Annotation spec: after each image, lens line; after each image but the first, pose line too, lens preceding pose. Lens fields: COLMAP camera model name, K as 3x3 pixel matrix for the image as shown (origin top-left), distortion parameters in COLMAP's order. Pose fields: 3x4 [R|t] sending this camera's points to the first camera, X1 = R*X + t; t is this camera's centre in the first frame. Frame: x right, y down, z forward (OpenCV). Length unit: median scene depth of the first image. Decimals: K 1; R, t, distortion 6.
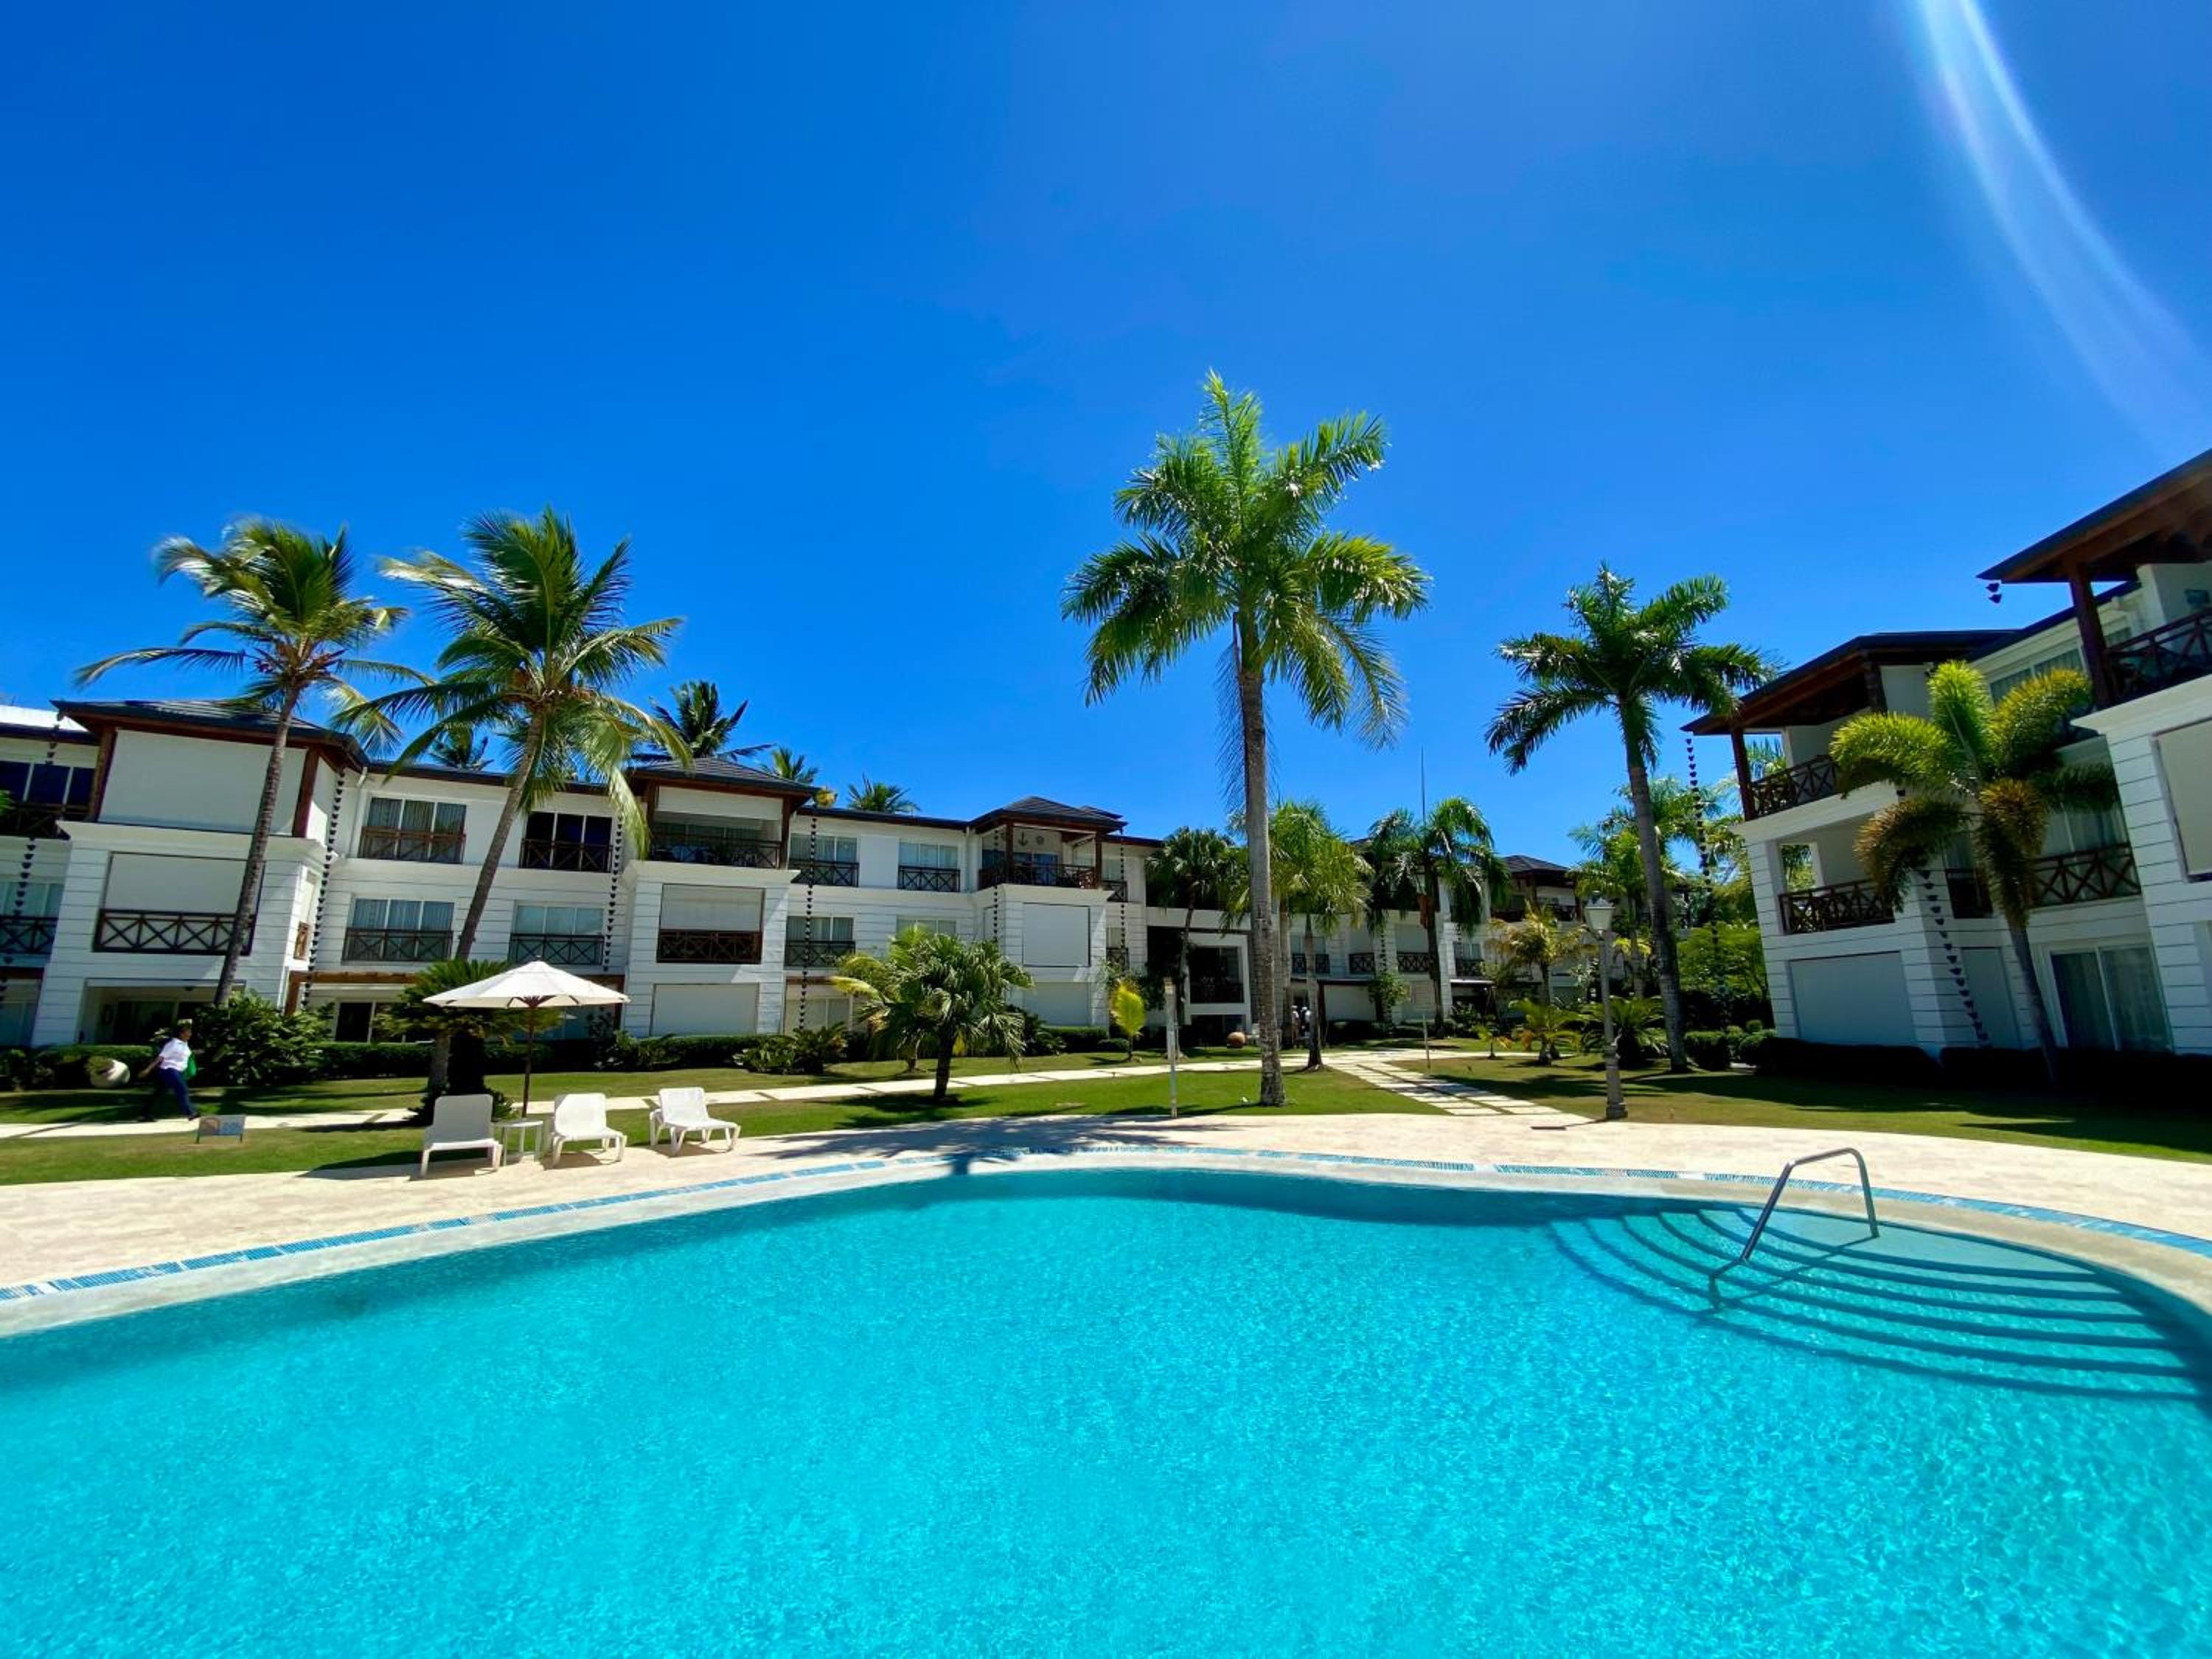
lens RADIAL K [[926.7, 0, 1102.8], [0, 926.7, 821.6], [0, 0, 1]] dist [0.019049, -0.000944]
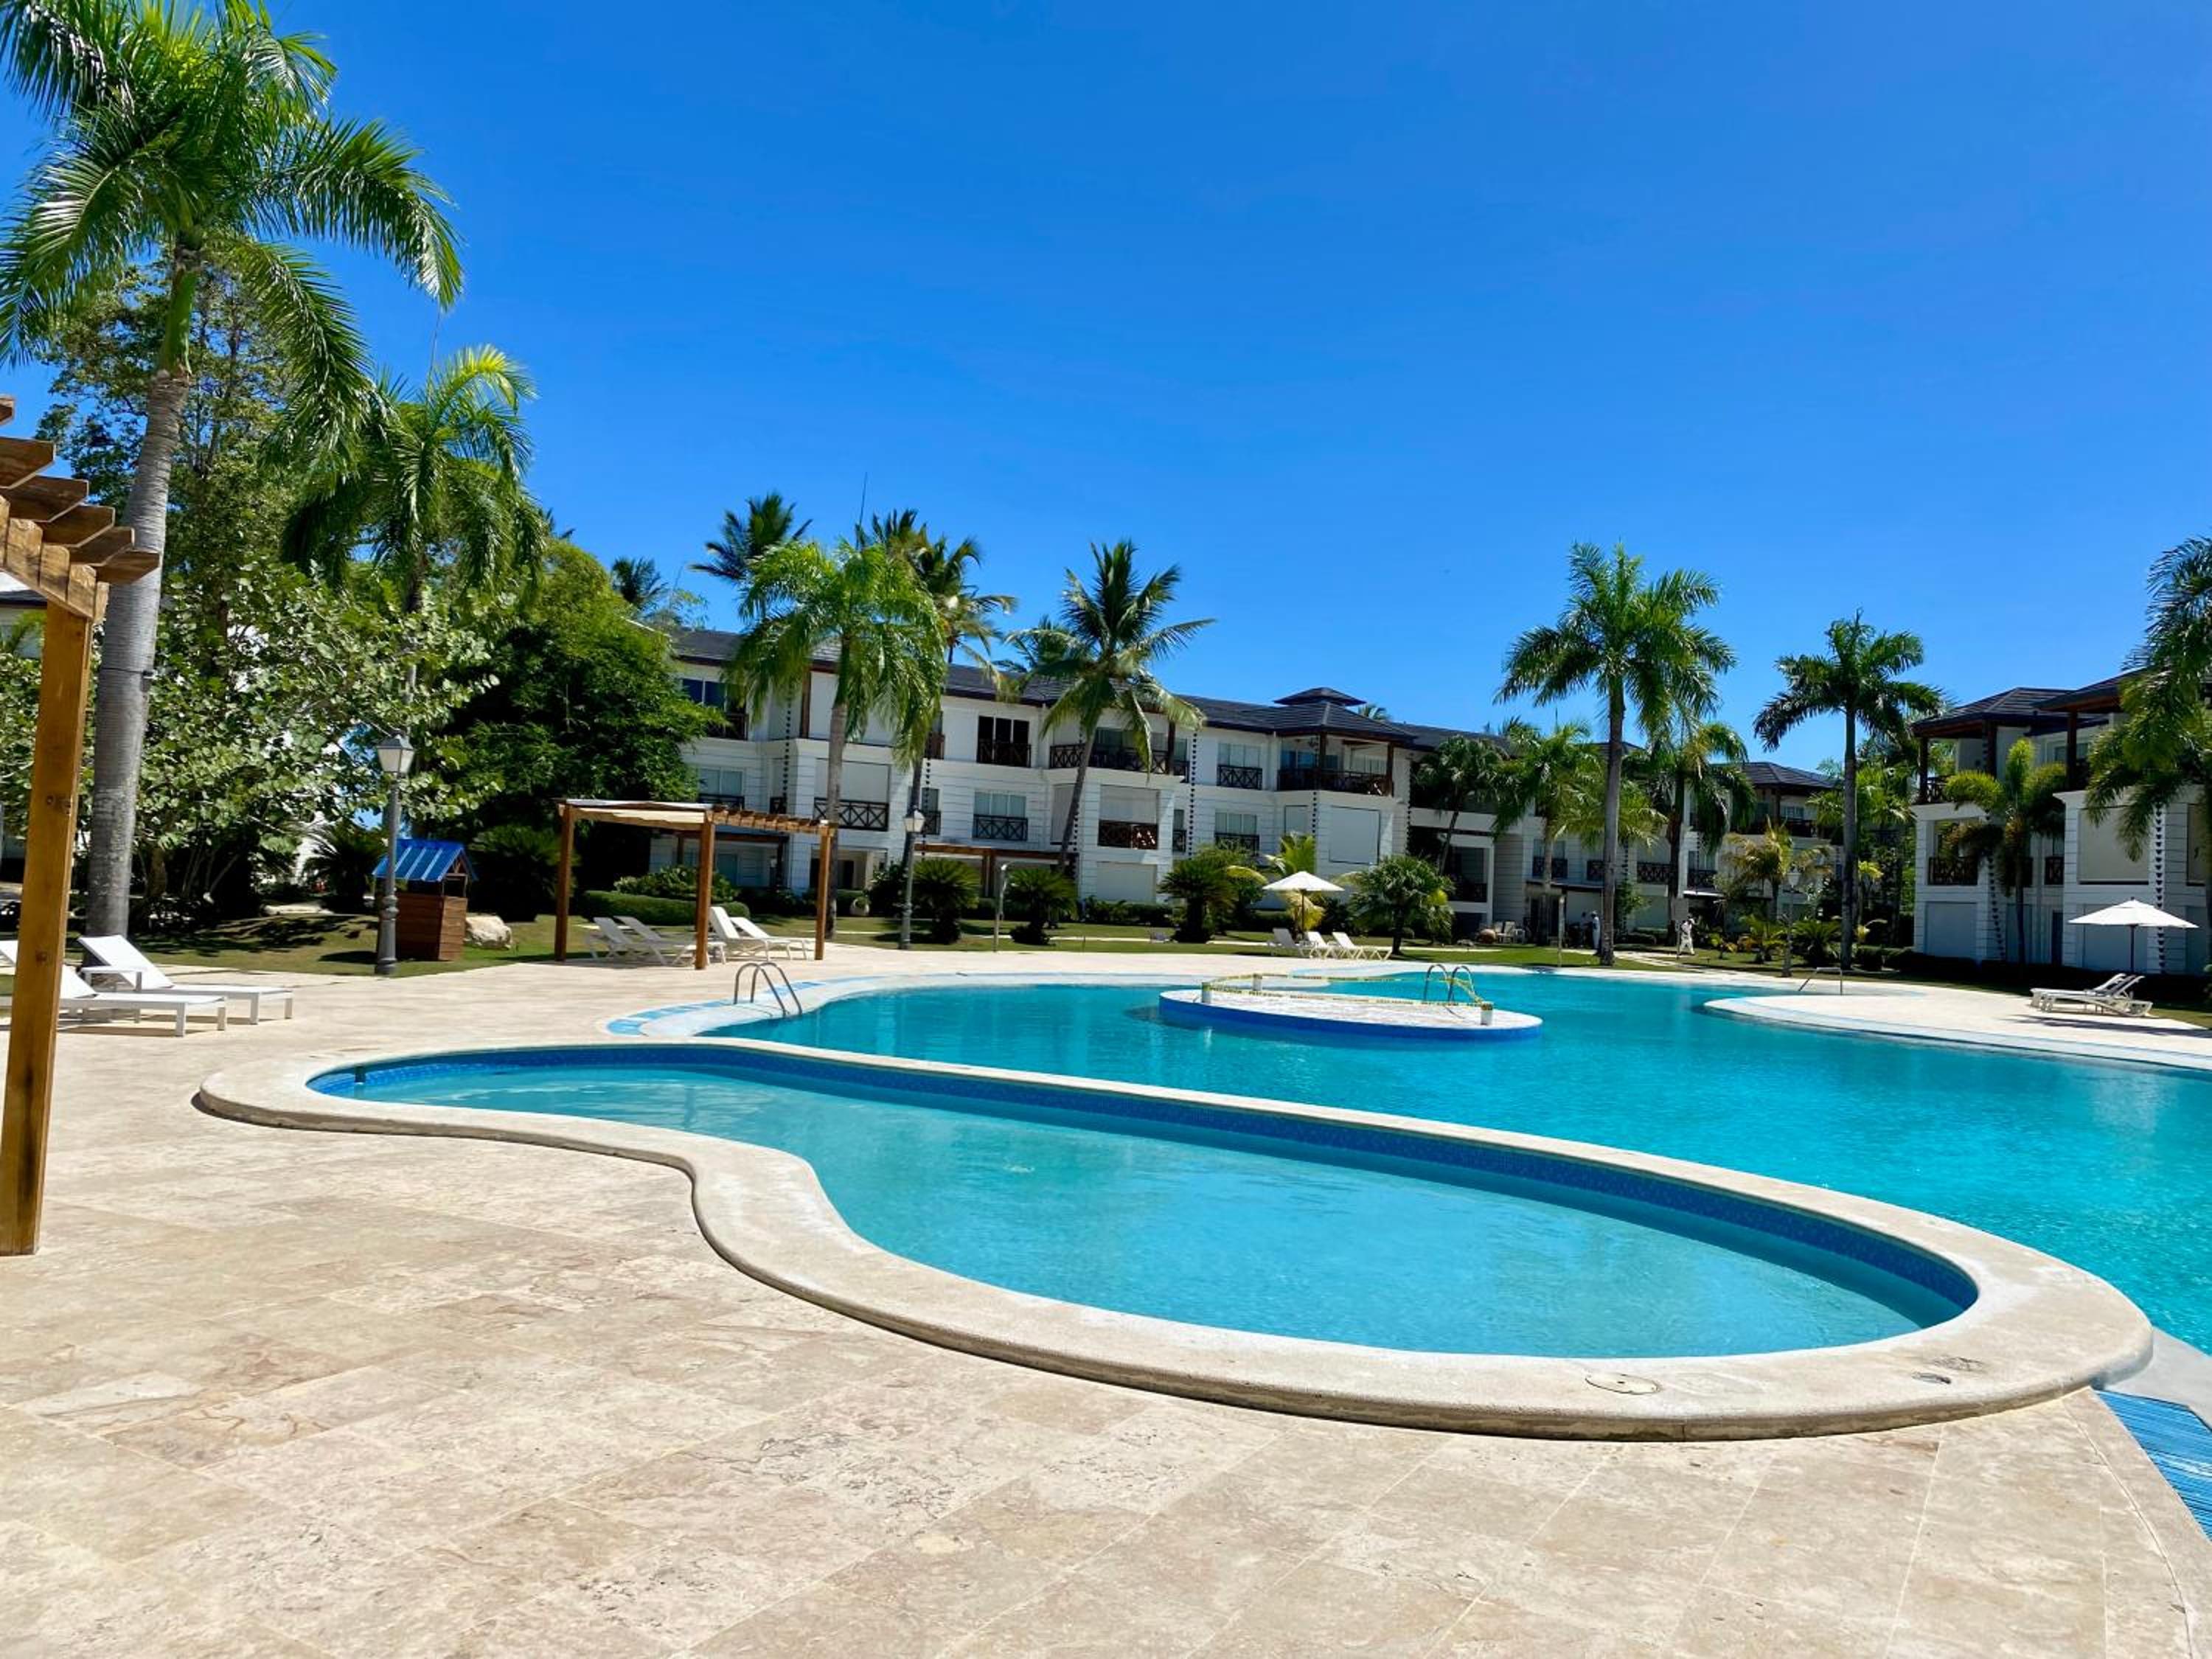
lens RADIAL K [[1686.1, 0, 1091.3], [0, 1686.1, 837.4], [0, 0, 1]] dist [0.053294, -0.079717]
pose [[0.996963, 0.064396, 0.043796, -0.414389], [-0.071000, 0.982640, 0.171401, -0.185419], [-0.031998, -0.173990, 0.984227, -0.922442]]
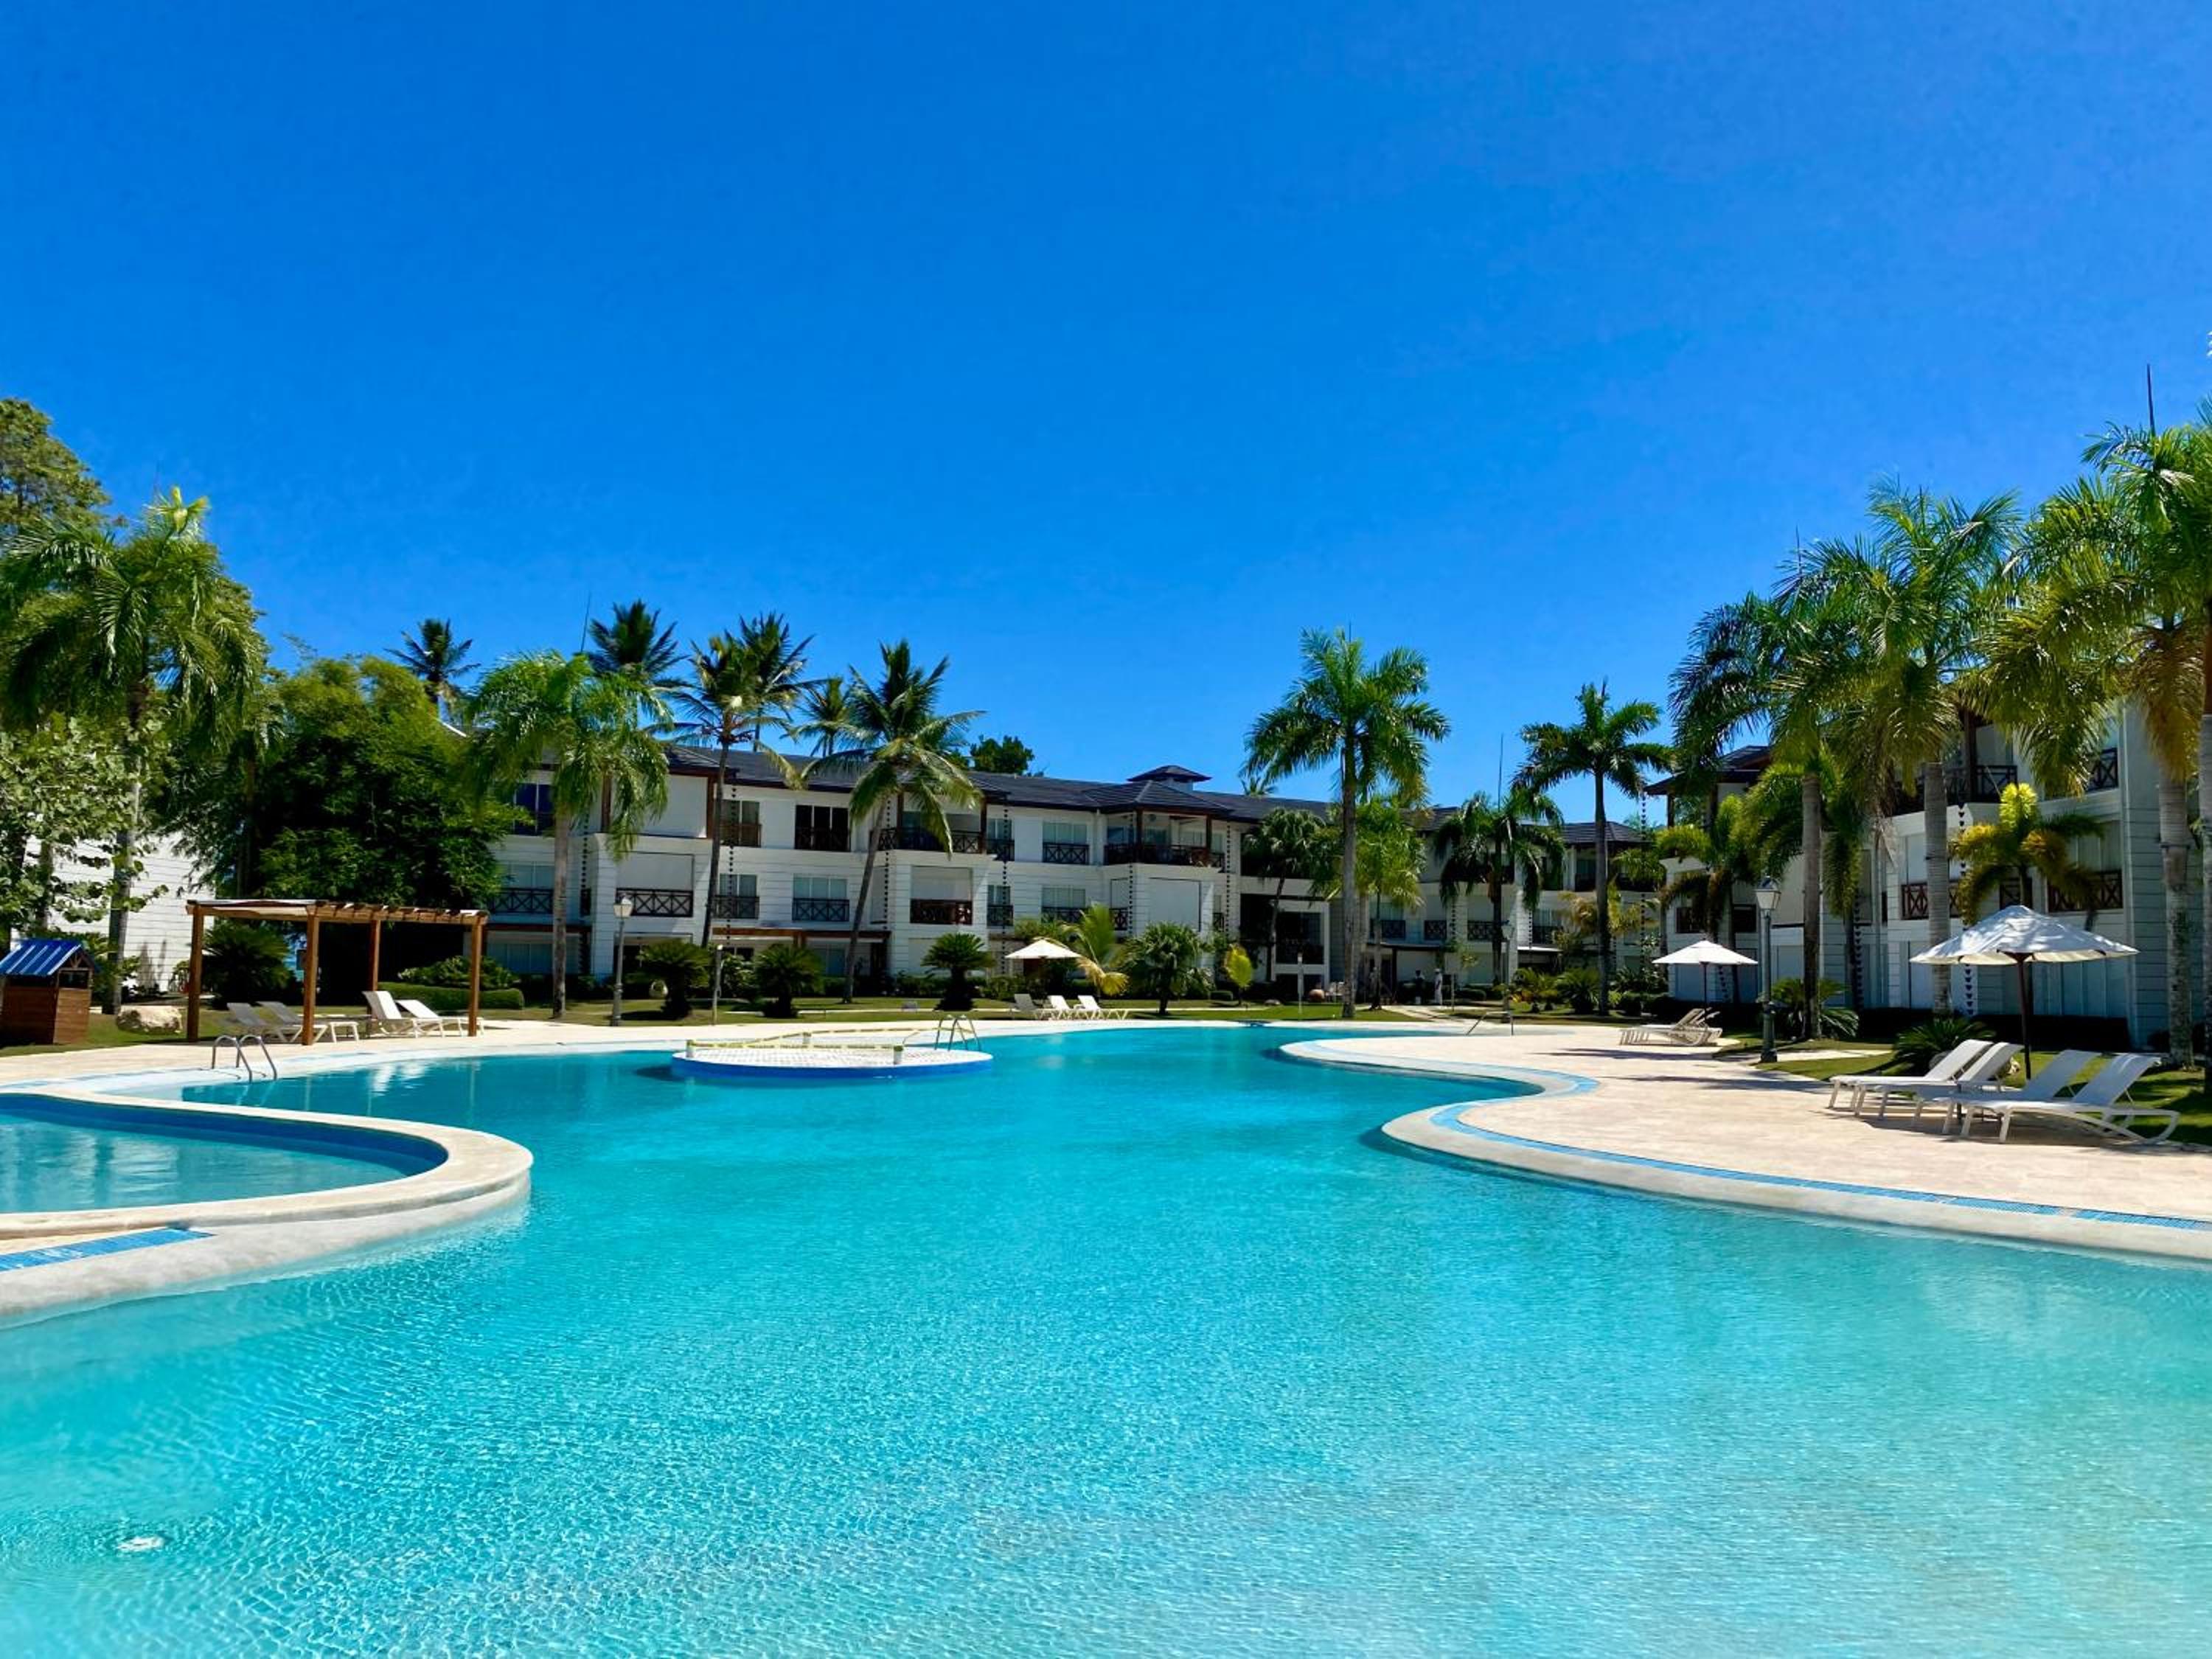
lens RADIAL K [[1686.1, 0, 1118.0], [0, 1686.1, 822.6], [0, 0, 1]] dist [0.053294, -0.079717]
pose [[0.998576, 0.031416, 0.043125, -0.198102], [-0.036272, 0.992483, 0.116887, -0.211277], [-0.039129, -0.118285, 0.992208, -1.032861]]
